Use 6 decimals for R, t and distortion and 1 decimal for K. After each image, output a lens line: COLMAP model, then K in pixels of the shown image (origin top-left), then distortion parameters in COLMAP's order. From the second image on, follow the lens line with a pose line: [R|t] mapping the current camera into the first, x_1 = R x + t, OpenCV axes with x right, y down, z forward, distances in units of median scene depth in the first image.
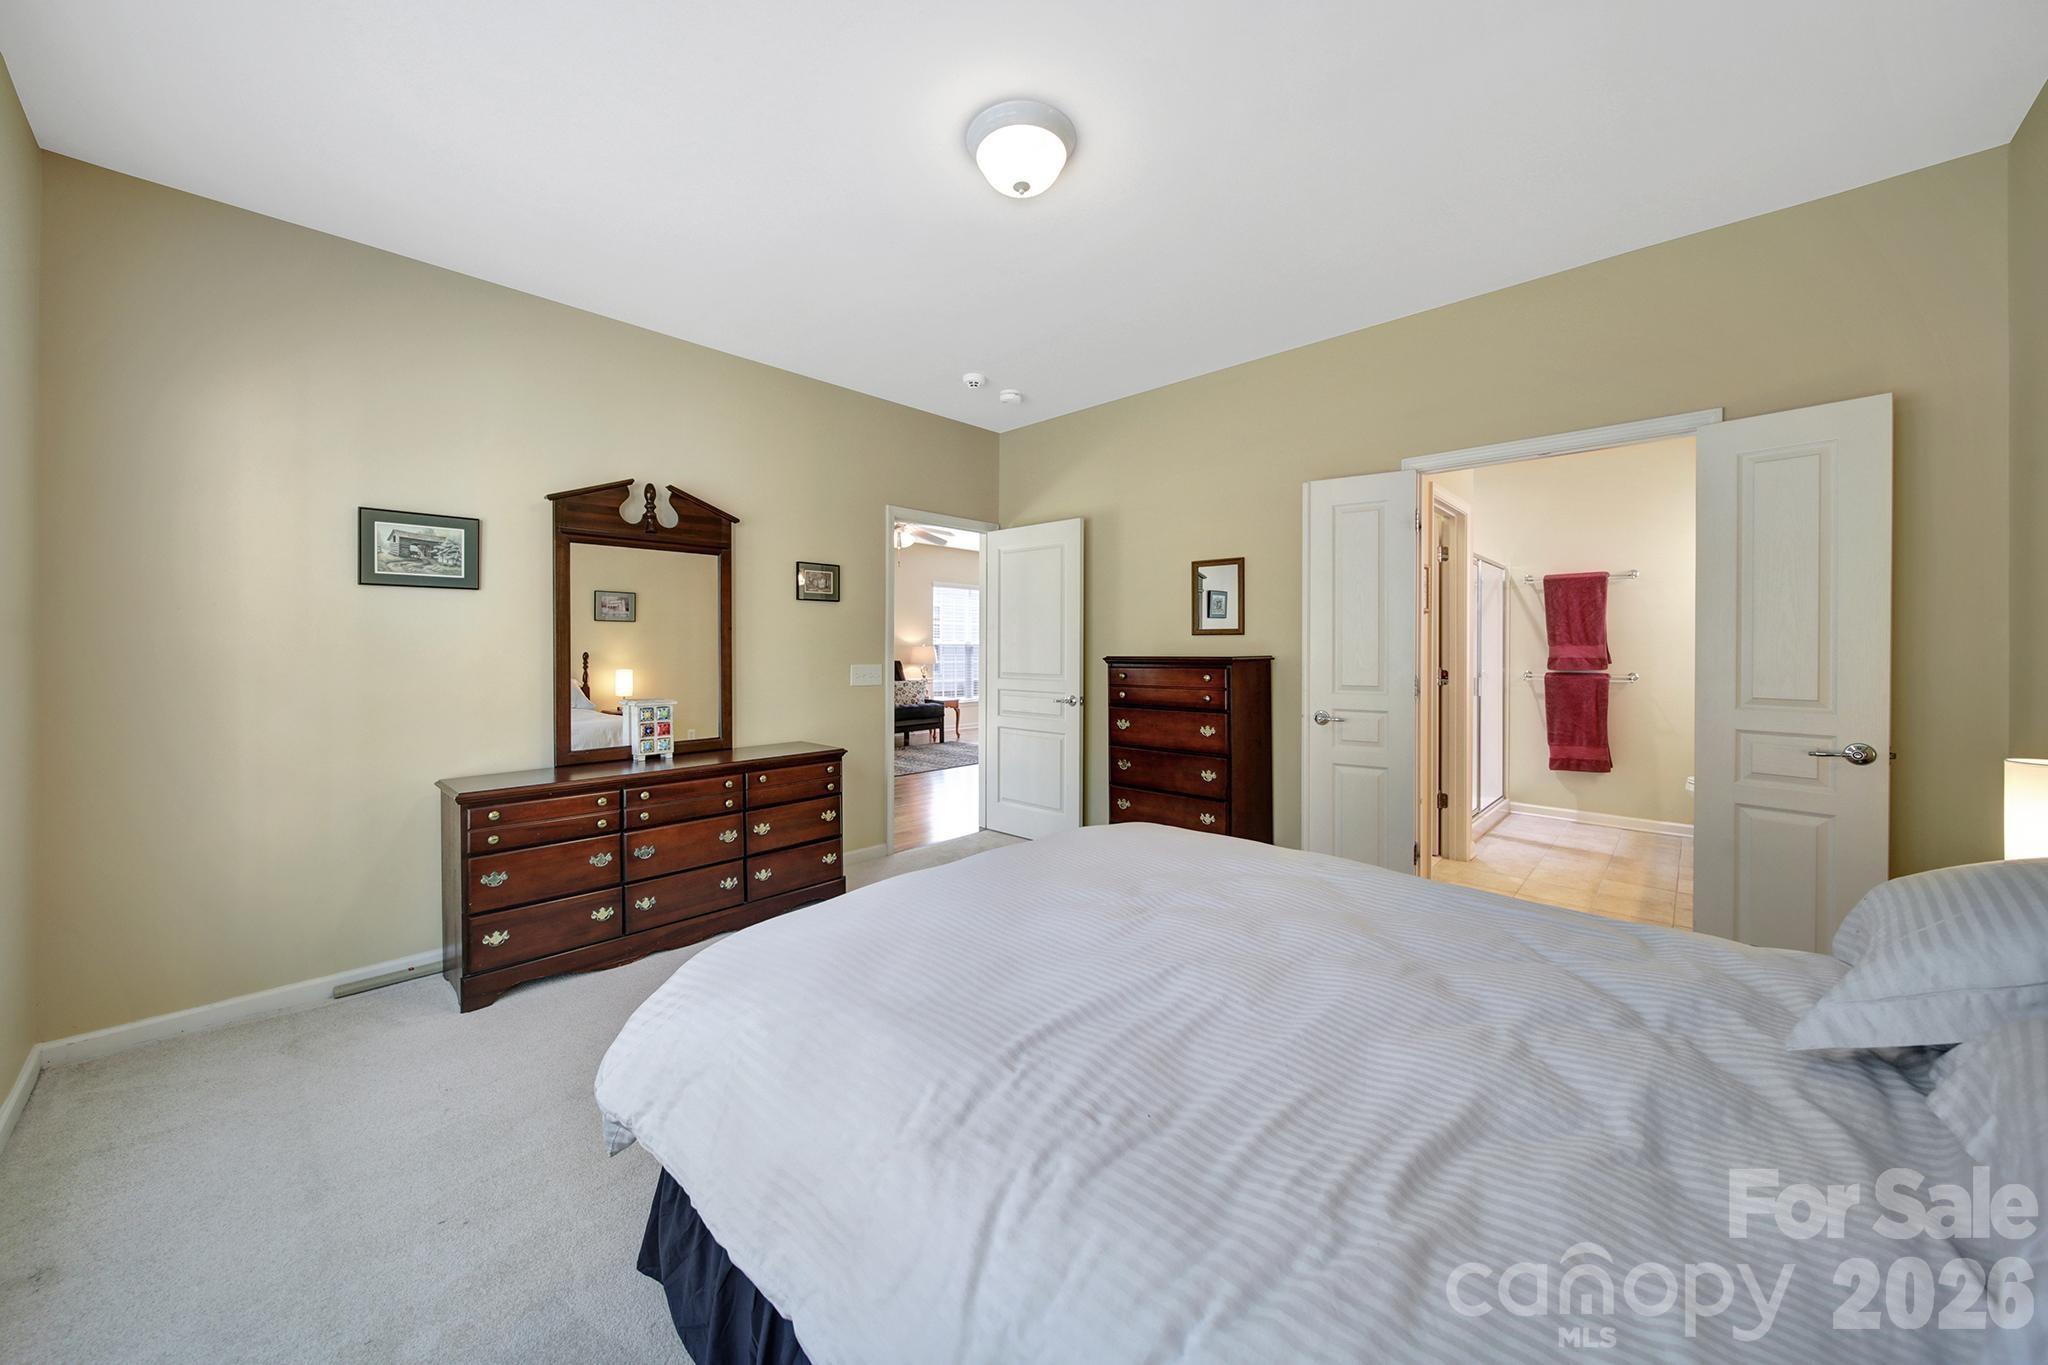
lens RADIAL K [[718.6, 0, 1020.7], [0, 718.6, 652.0], [0, 0, 1]] dist [0.000653, -0.002366]
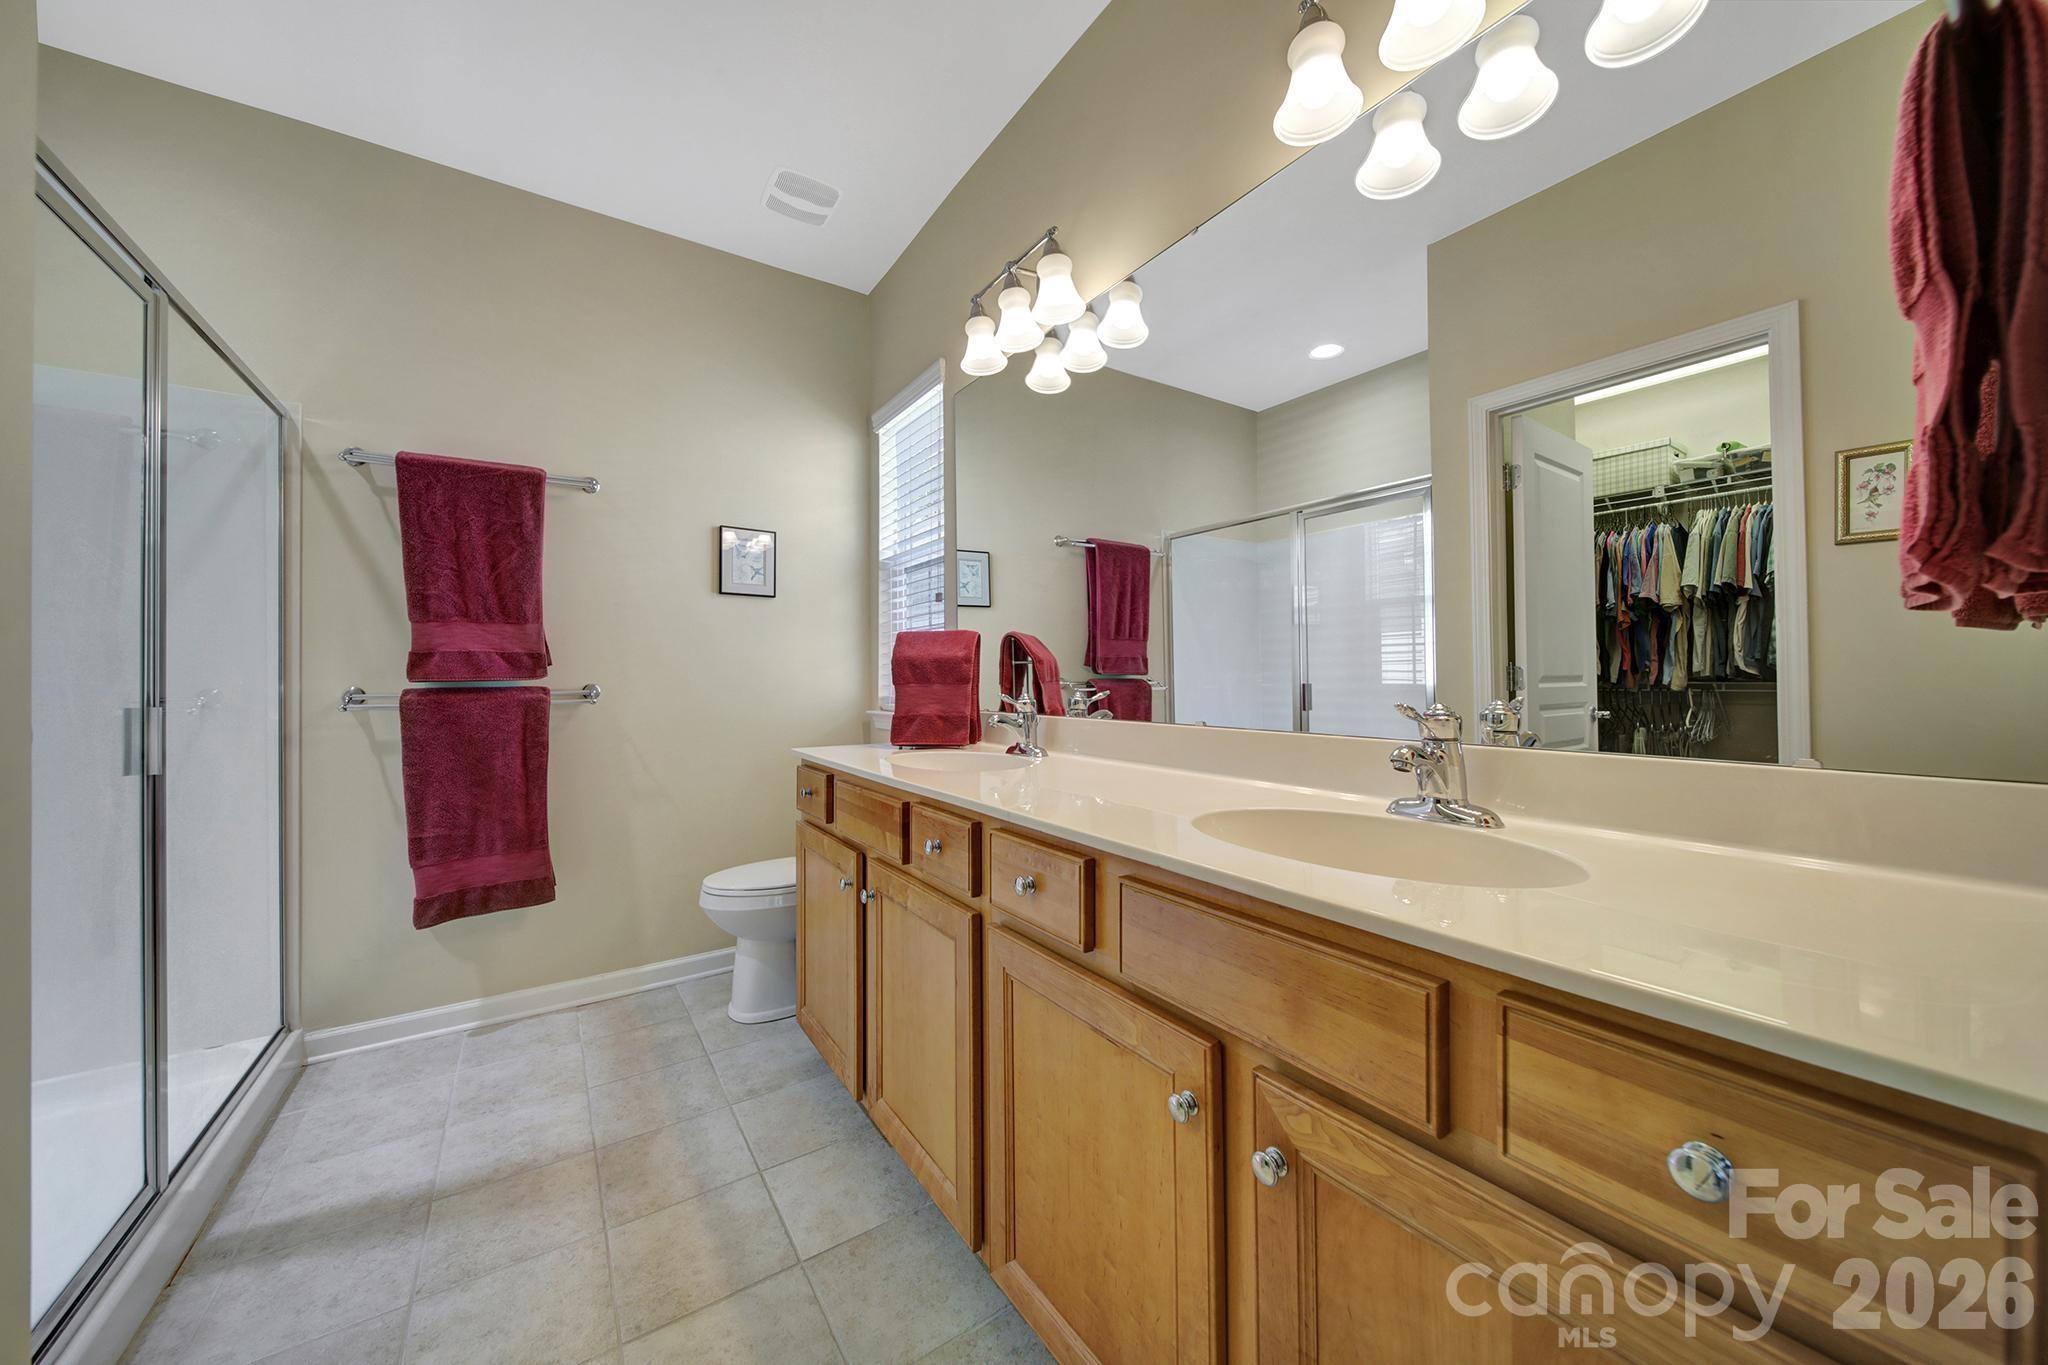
lens RADIAL K [[718.6, 0, 1030.6], [0, 718.6, 669.4], [0, 0, 1]] dist [0.000653, -0.002366]
pose [[0.214474, 0.005157, 0.976716, 0.419424], [0.011576, 0.999902, -0.007822, 0.025486], [-0.976661, 0.012984, 0.214393, 0.578405]]
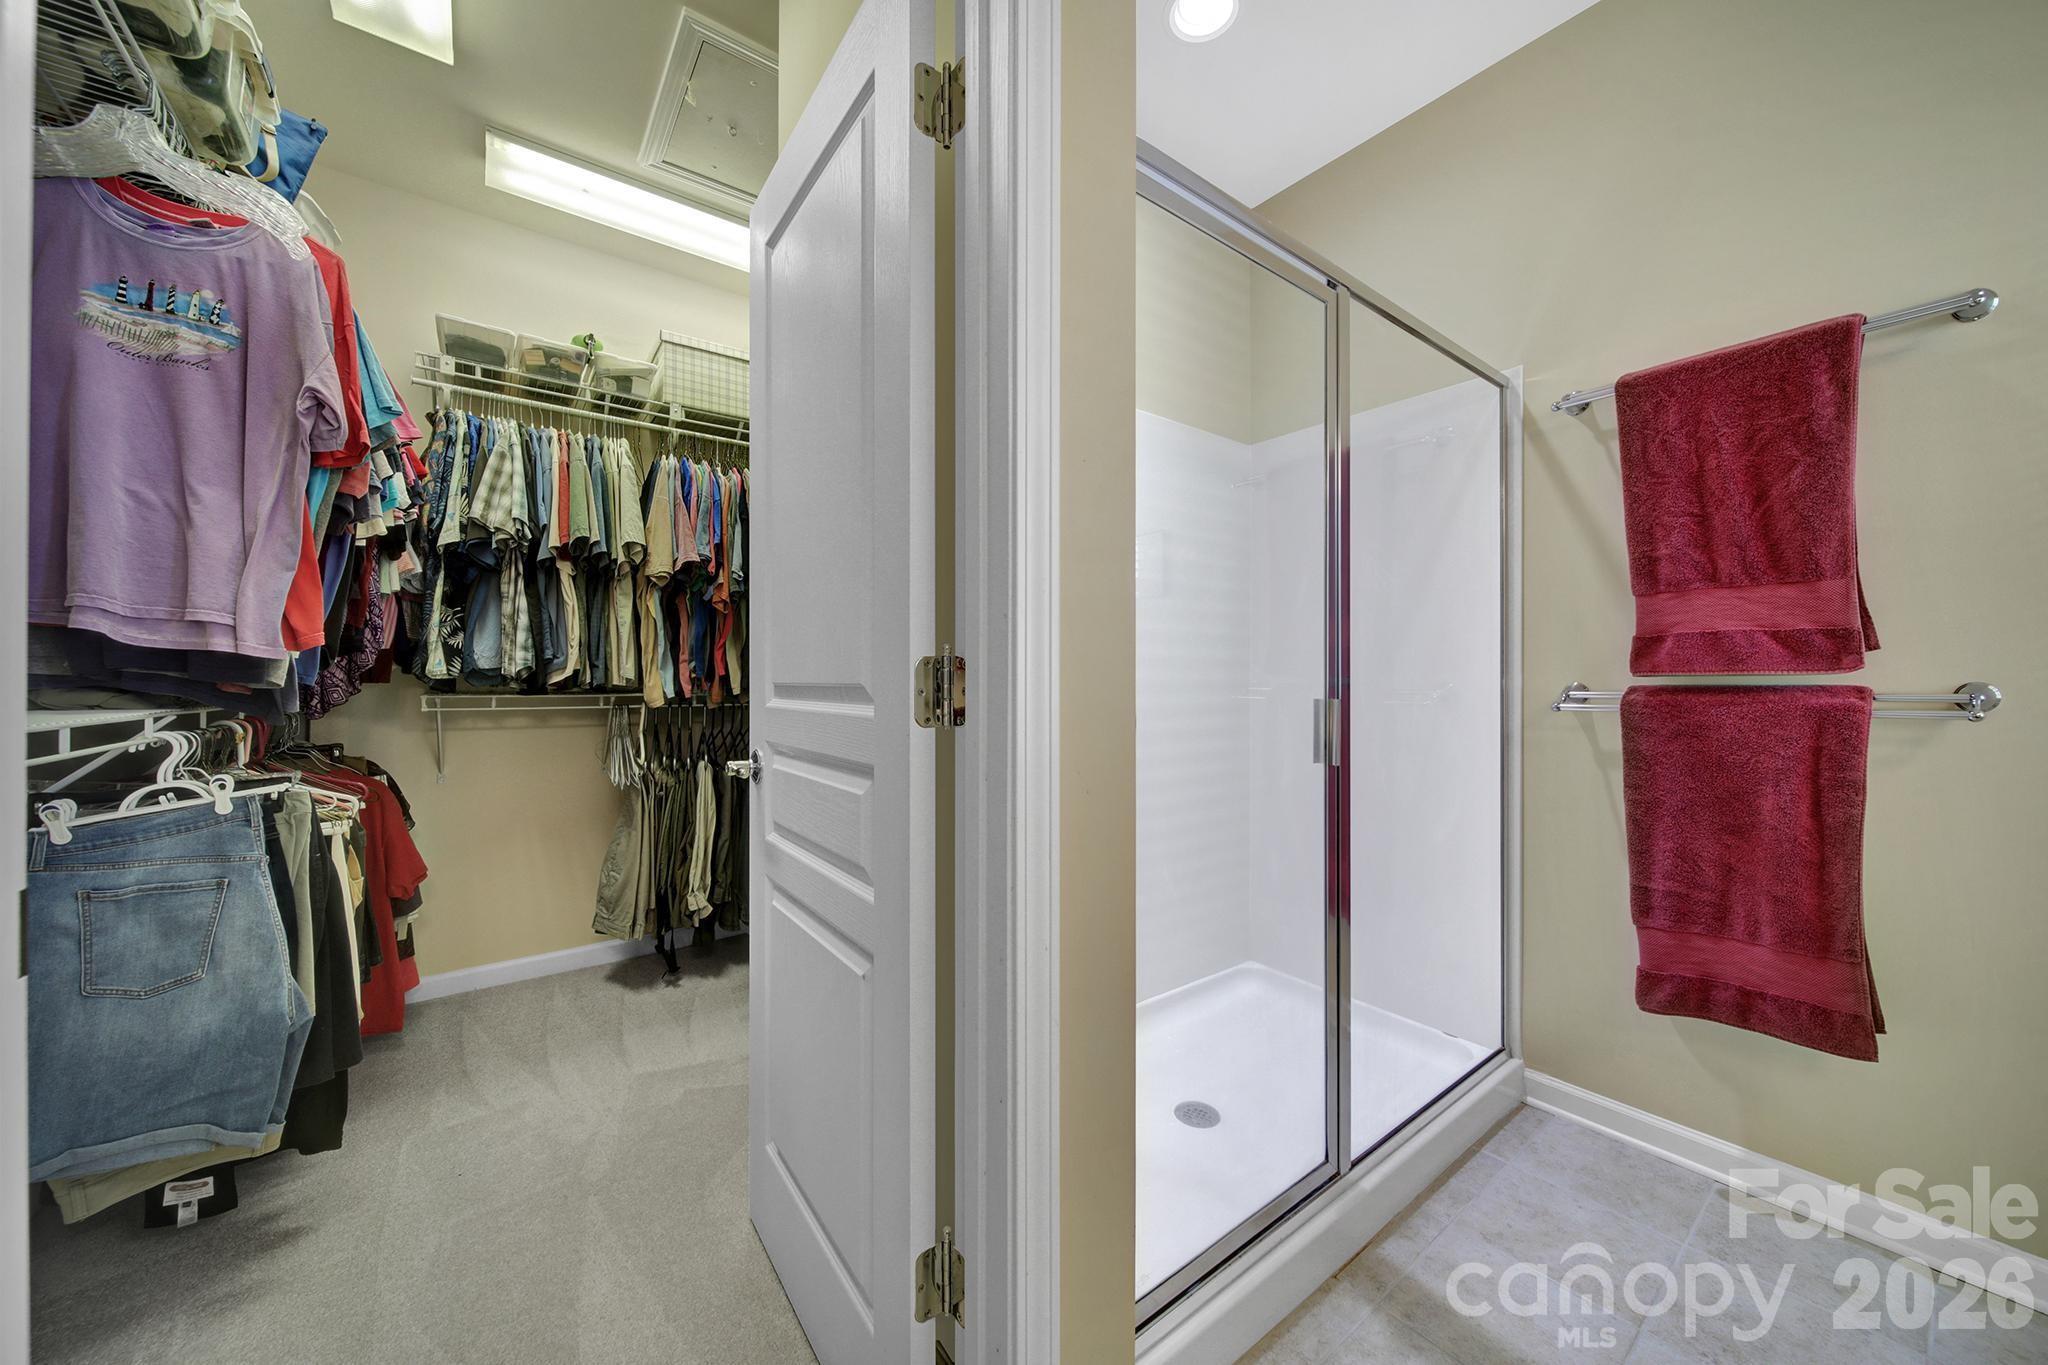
lens RADIAL K [[718.6, 0, 1025.5], [0, 718.6, 678.9], [0, 0, 1]] dist [0.000653, -0.002366]
pose [[0.985712, -0.003641, -0.168403, 0.539008], [0.003172, 0.999990, -0.003059, 0.026451], [0.168412, 0.002481, 0.985714, 0.665004]]
